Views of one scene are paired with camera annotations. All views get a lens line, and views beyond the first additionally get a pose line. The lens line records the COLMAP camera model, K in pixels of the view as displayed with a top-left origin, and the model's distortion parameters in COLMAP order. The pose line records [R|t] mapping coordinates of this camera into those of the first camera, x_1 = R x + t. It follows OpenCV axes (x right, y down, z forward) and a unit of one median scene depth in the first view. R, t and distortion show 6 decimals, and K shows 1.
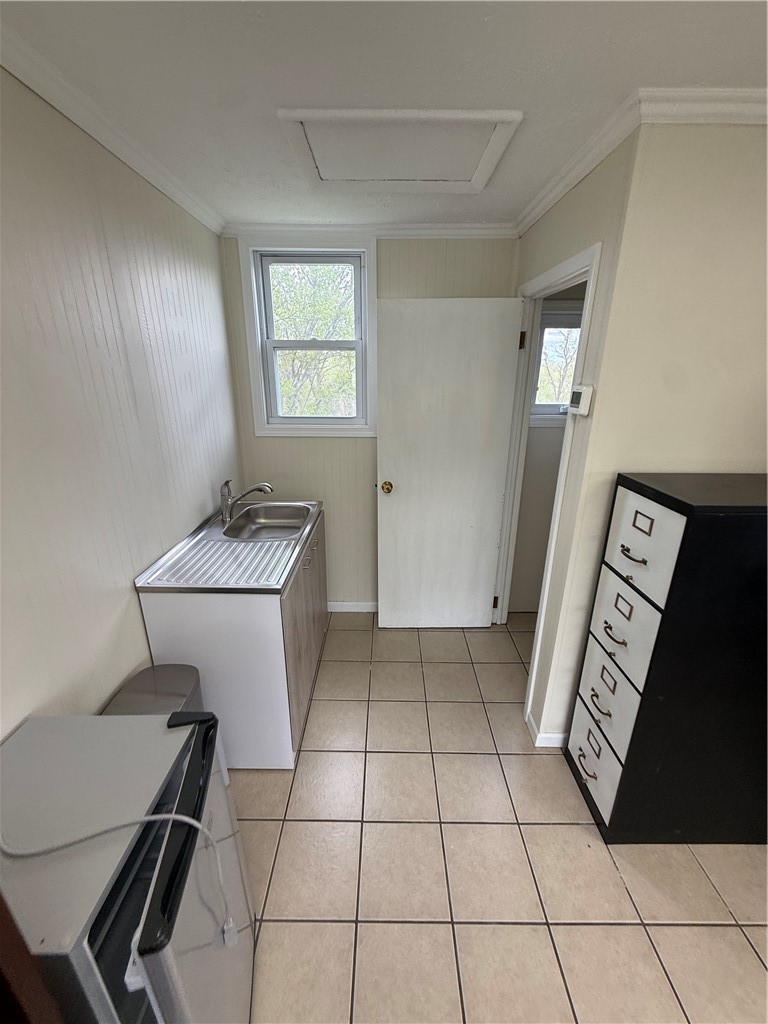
lens RADIAL K [[409.7, 0, 385.1], [0, 409.7, 511.8], [0, 0, 1]] dist [-0.012979, -0.000282]
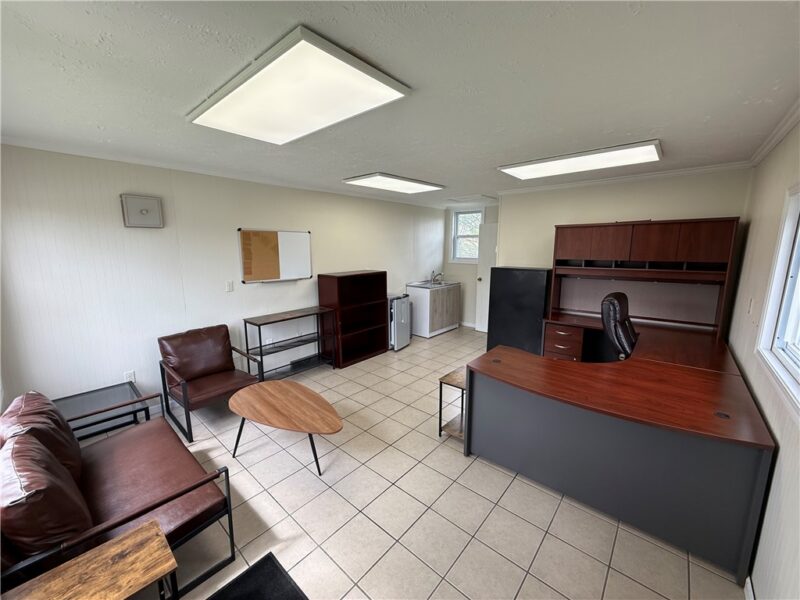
lens RADIAL K [[320.1, 0, 400.2], [0, 320.1, 299.0], [0, 0, 1]] dist [-0.012979, -0.000282]
pose [[0.754666, 0.107081, -0.647312, 1.149226], [-0.206046, 0.975359, -0.078870, 0.405599], [0.622916, 0.192896, 0.758134, -1.218012]]
